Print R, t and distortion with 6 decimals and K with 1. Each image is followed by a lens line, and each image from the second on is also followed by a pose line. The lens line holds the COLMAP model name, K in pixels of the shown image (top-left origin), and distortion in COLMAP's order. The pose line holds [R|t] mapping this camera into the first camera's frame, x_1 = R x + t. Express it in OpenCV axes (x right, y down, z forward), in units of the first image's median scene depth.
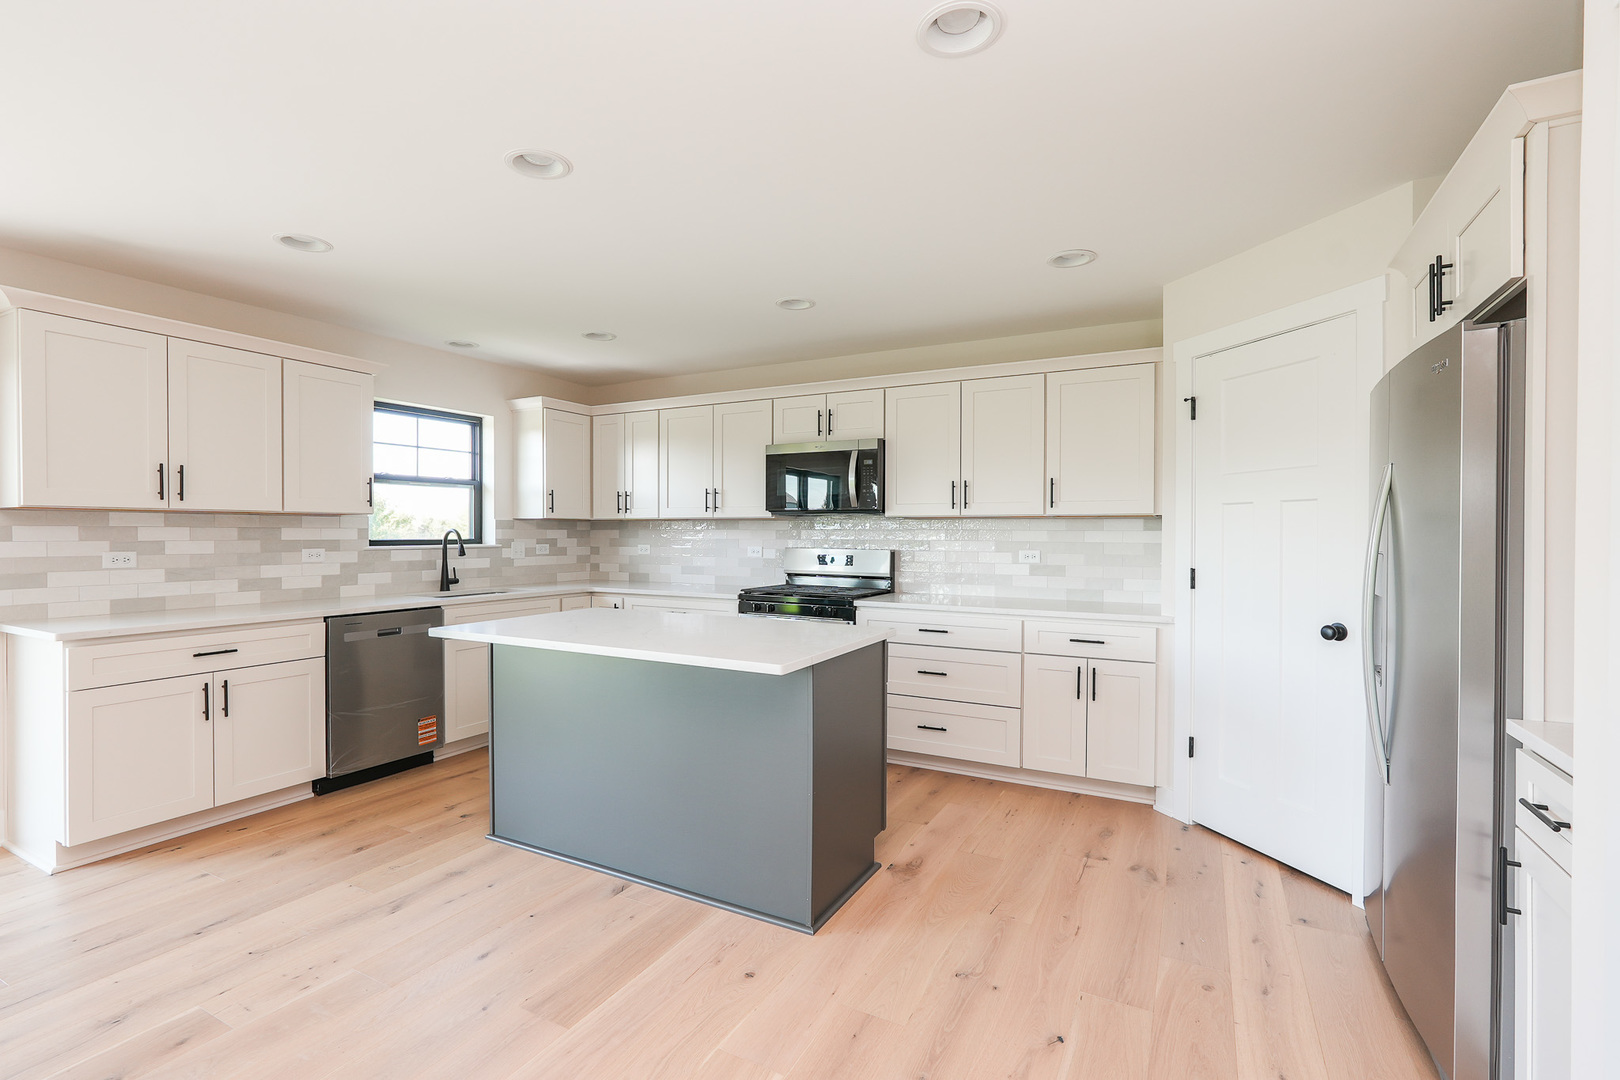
lens RADIAL K [[738.6, 0, 810.0], [0, 738.6, 540.0], [0, 0, 1]] dist [-0.019840, 0.009942]
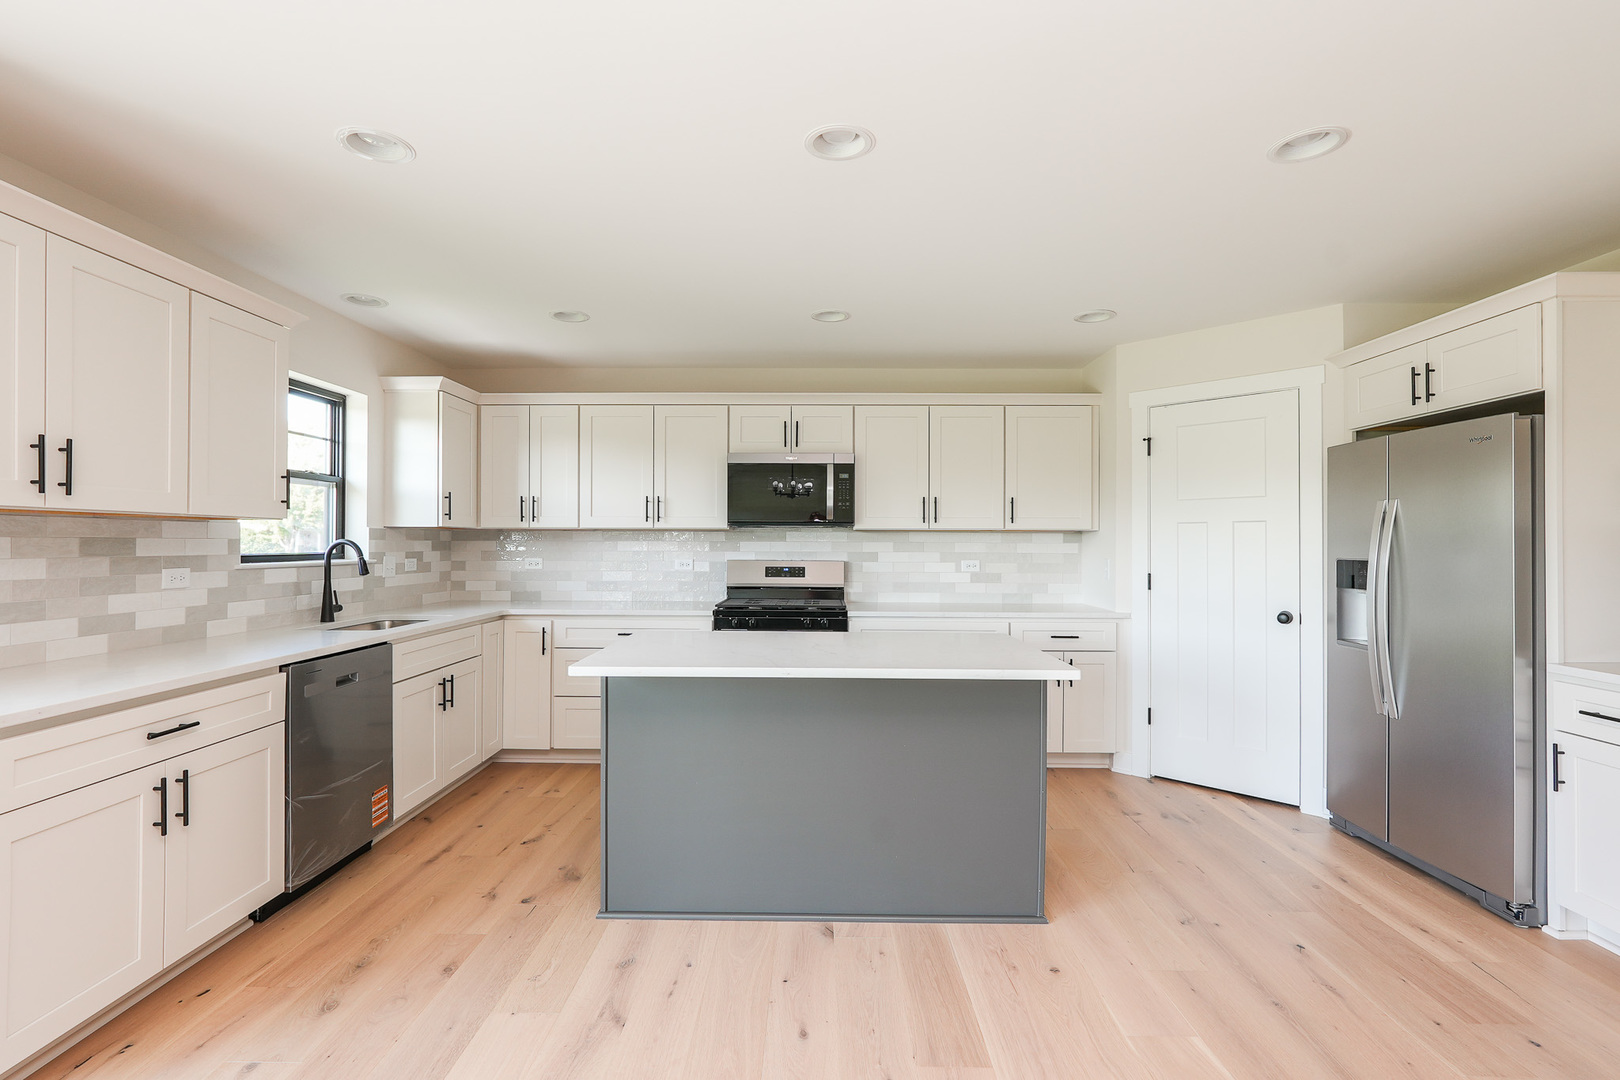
lens RADIAL K [[738.6, 0, 810.0], [0, 738.6, 540.0], [0, 0, 1]] dist [-0.019840, 0.009942]
pose [[0.888700, 0.002306, 0.458483, -0.431530], [0.003626, 0.999921, -0.012058, -0.004219], [-0.458475, 0.012378, 0.888621, 0.110751]]
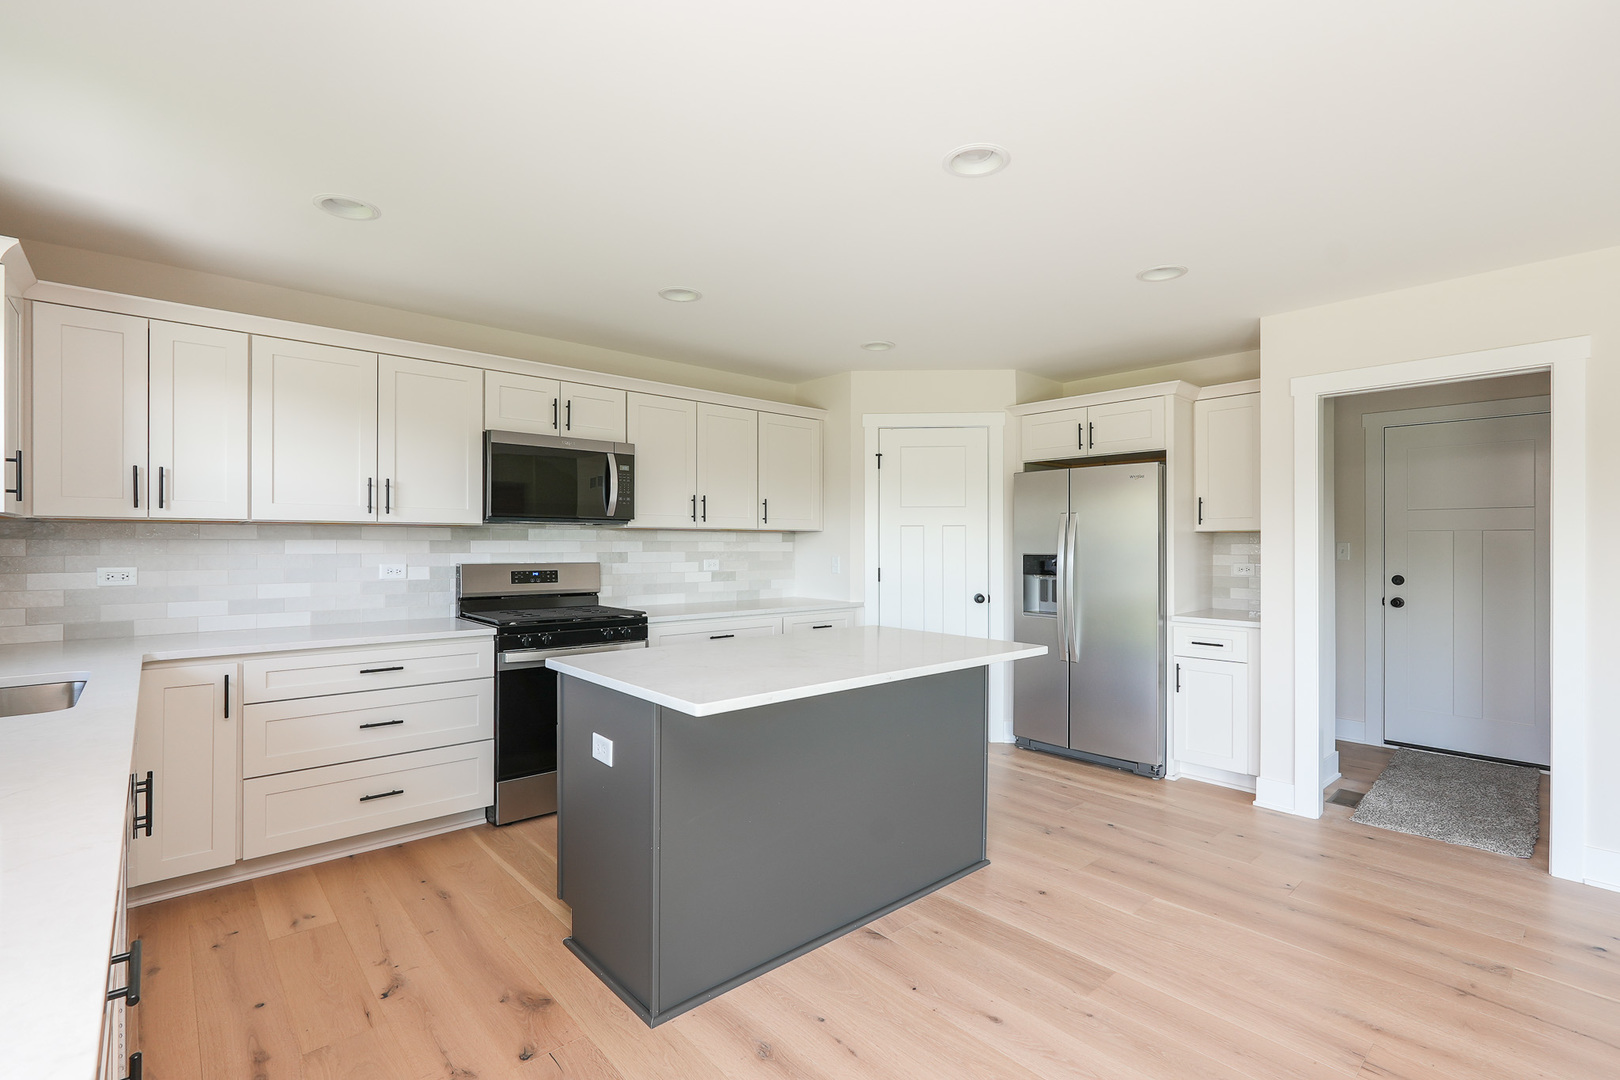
lens RADIAL K [[738.6, 0, 810.0], [0, 738.6, 540.0], [0, 0, 1]] dist [-0.019840, 0.009942]
pose [[0.347123, 0.001937, 0.937818, -0.704049], [0.007554, 0.999960, -0.004862, -0.008925], [-0.937789, 0.008772, 0.347095, 0.460468]]
